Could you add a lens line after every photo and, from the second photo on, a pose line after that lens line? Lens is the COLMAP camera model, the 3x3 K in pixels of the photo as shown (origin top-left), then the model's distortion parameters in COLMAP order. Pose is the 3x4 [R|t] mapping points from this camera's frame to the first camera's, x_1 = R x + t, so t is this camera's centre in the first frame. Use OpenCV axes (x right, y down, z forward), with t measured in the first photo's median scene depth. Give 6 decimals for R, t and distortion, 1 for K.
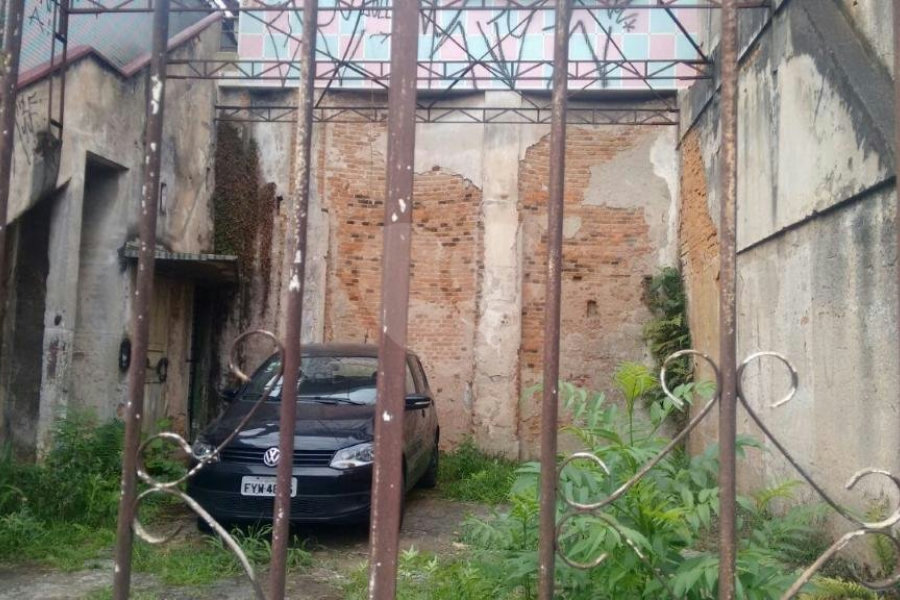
lens RADIAL K [[819.5, 0, 455.8], [0, 819.5, 302.5], [0, 0, 1]] dist [0.094631, -0.172180]
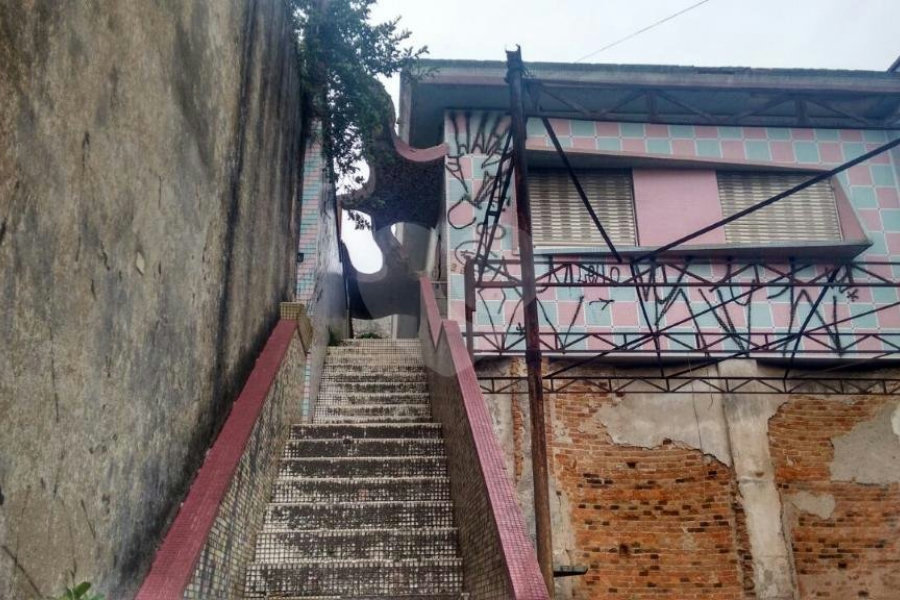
lens RADIAL K [[829.8, 0, 447.0], [0, 829.8, 305.3], [0, 0, 1]] dist [0.098102, -0.184176]
pose [[0.989823, 0.006554, 0.142152, -0.406005], [0.034528, 0.958026, -0.284593, -0.056124], [-0.138051, 0.286605, 0.948050, 0.126380]]
